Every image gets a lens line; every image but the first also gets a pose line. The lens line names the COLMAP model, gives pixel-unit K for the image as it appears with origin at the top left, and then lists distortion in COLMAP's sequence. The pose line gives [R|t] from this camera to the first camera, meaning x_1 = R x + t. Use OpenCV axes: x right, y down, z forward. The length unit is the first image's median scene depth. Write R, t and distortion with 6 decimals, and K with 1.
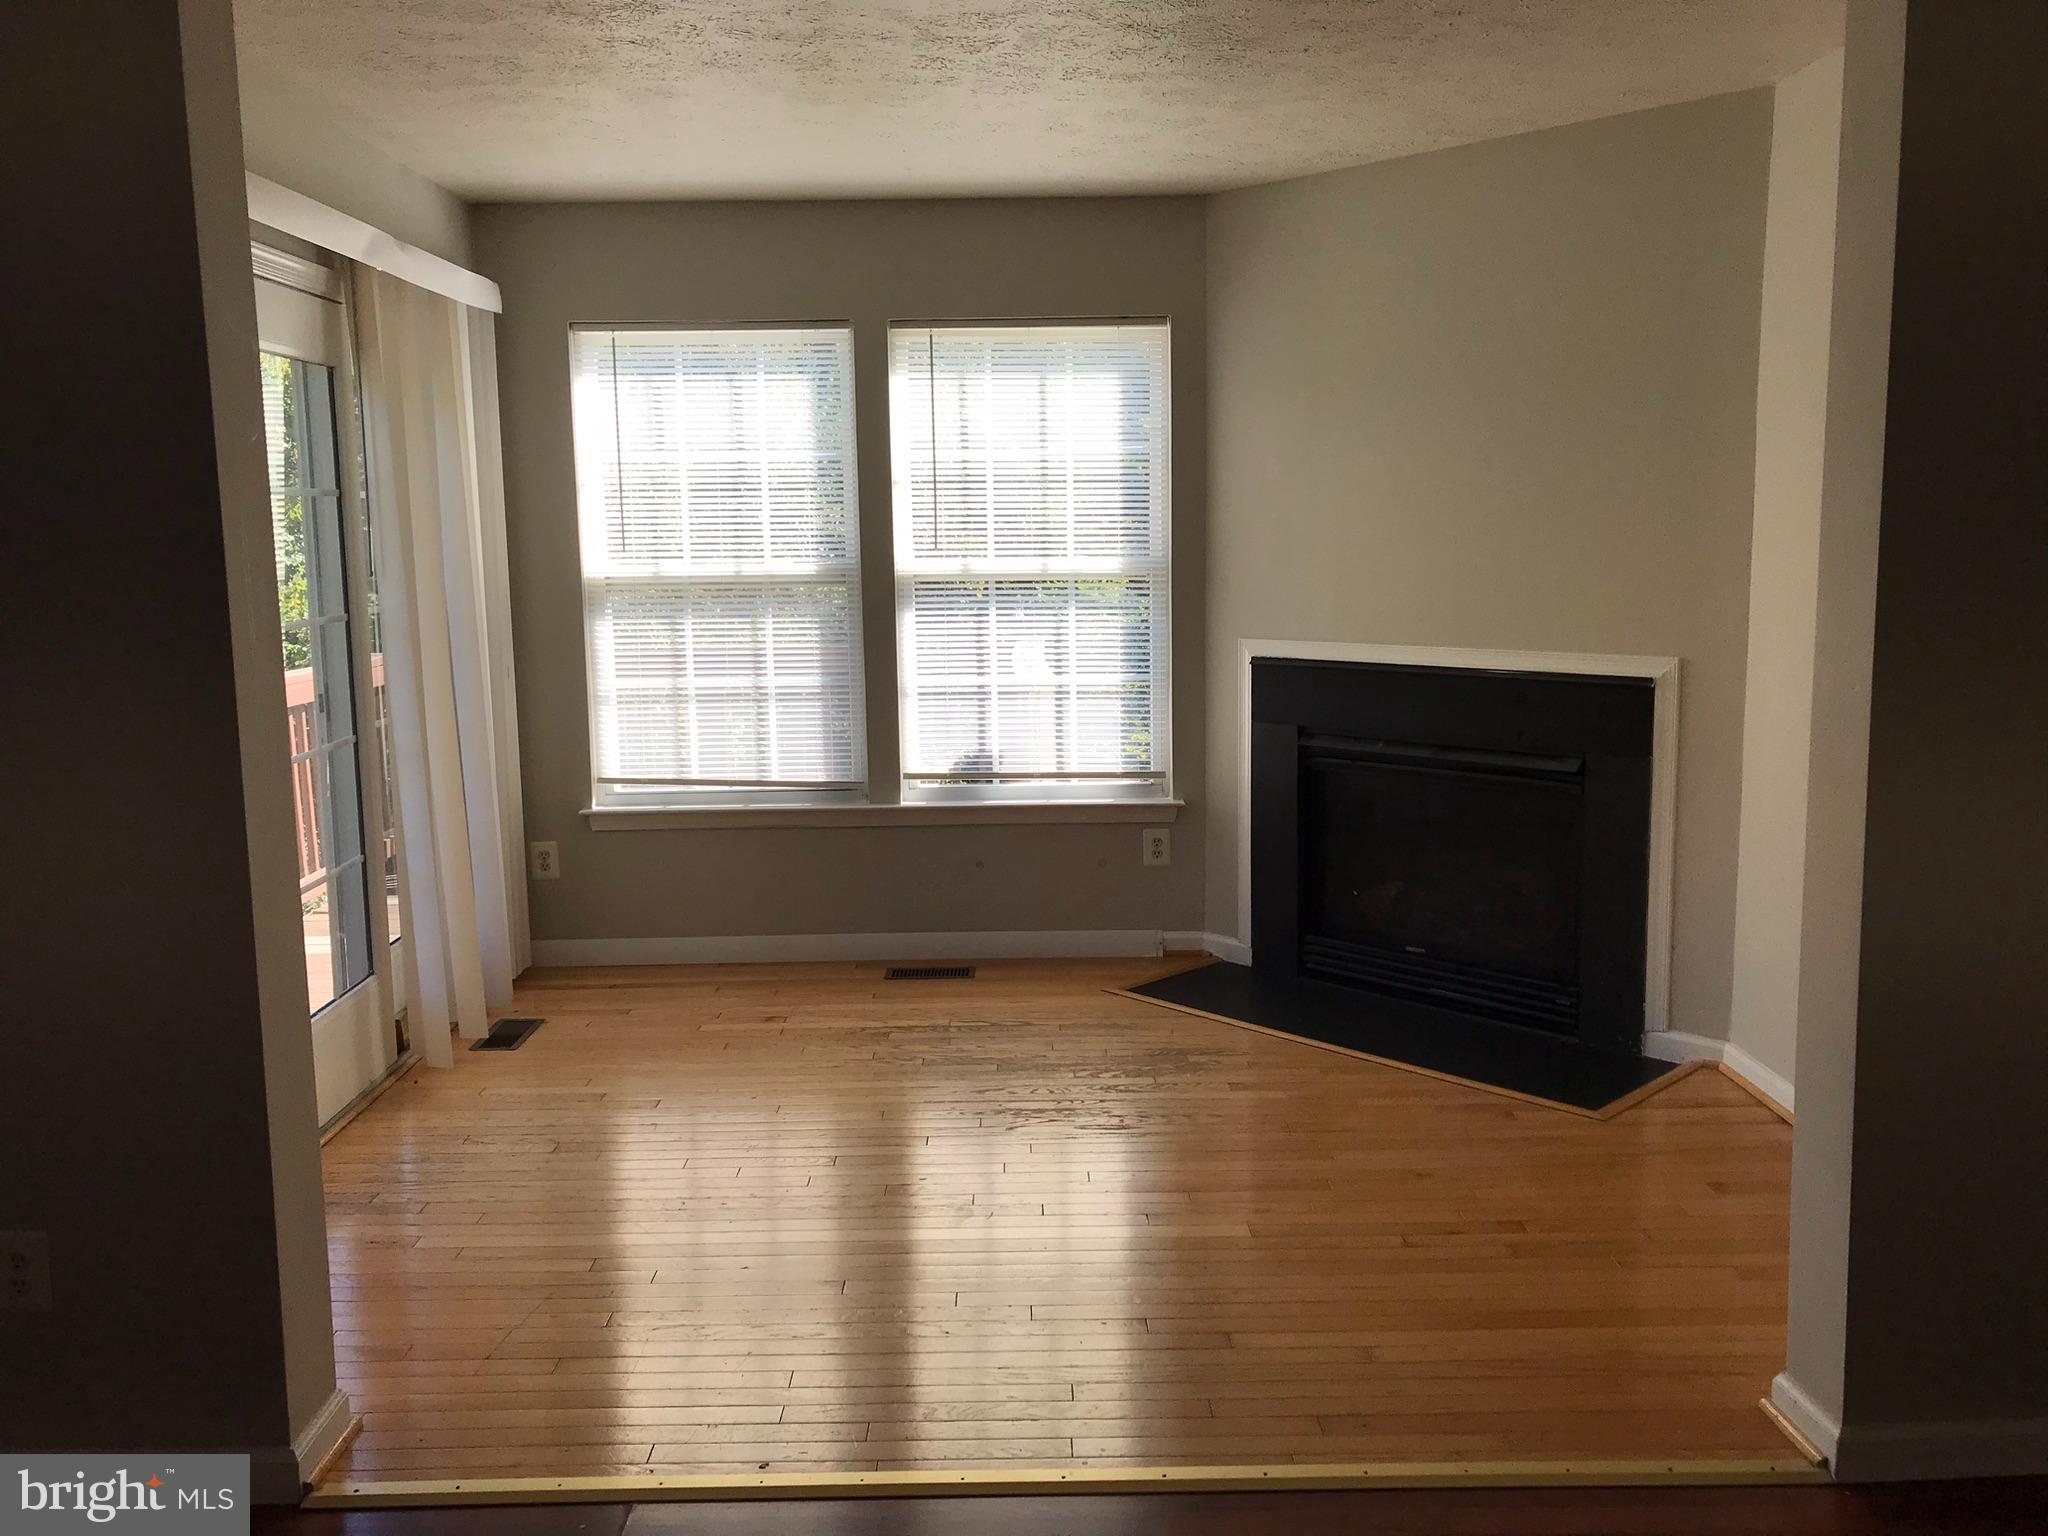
lens RADIAL K [[1699.1, 0, 1024.0], [0, 1699.1, 768.0], [0, 0, 1]] dist [0.050762, -0.000246]
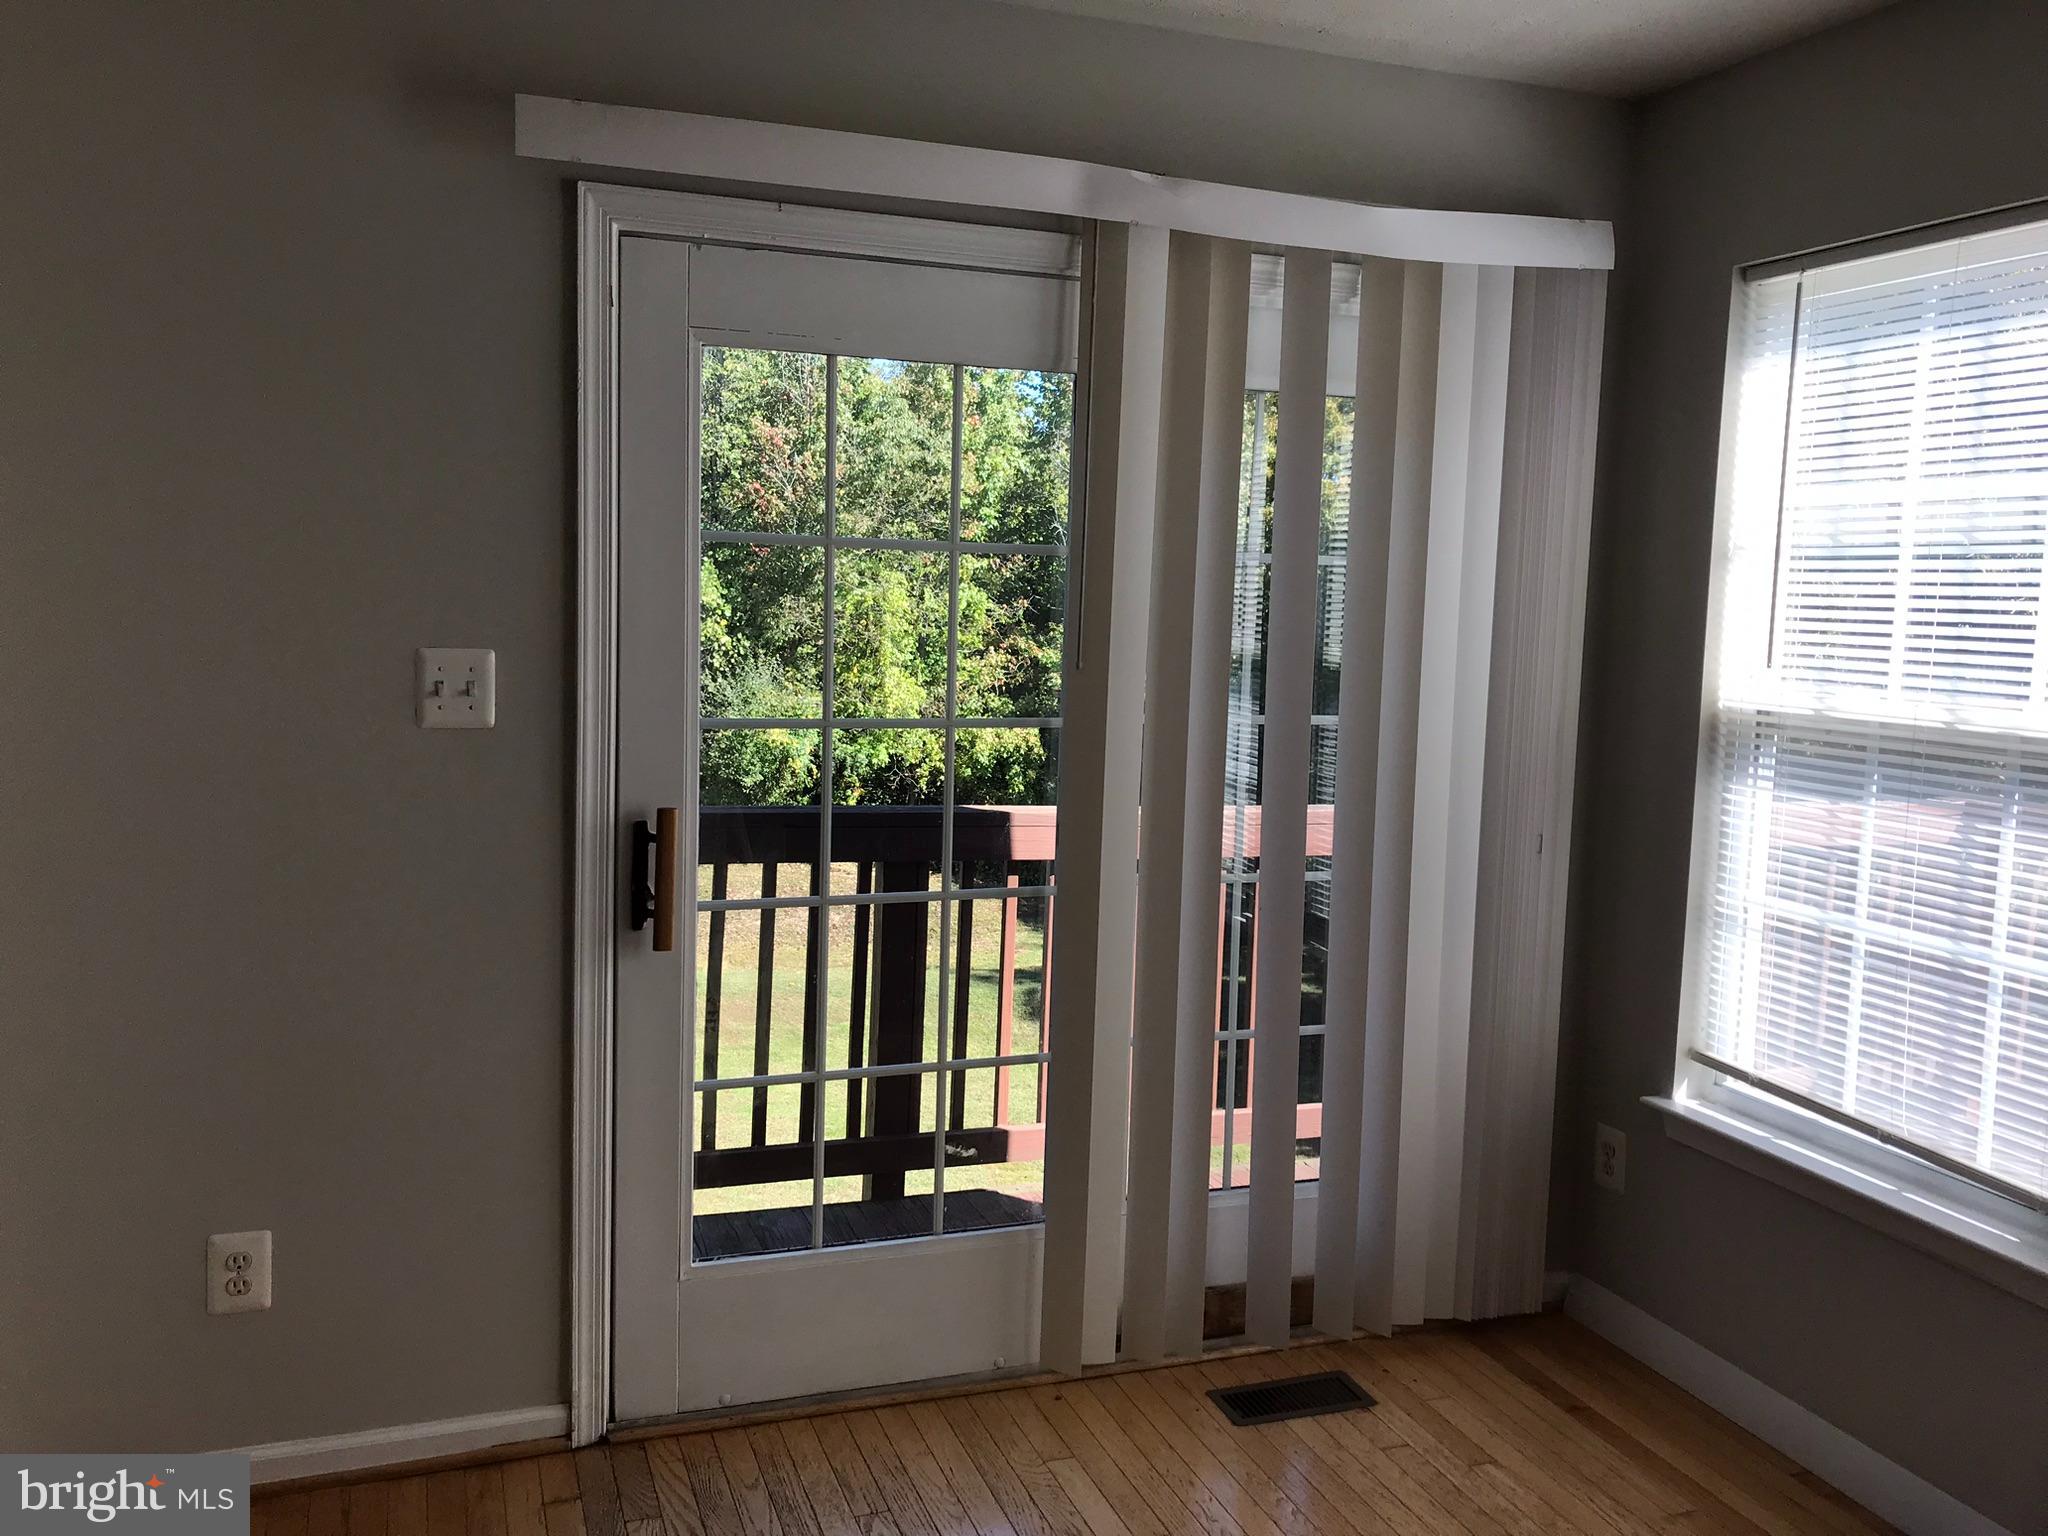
lens RADIAL K [[1699.1, 0, 1024.0], [0, 1699.1, 768.0], [0, 0, 1]] dist [0.050762, -0.000246]
pose [[0.337381, 0.117713, -0.933980, 2.457178], [-0.172139, 0.983137, 0.061726, -1.021184], [0.925496, 0.139949, 0.351954, 6.835335]]
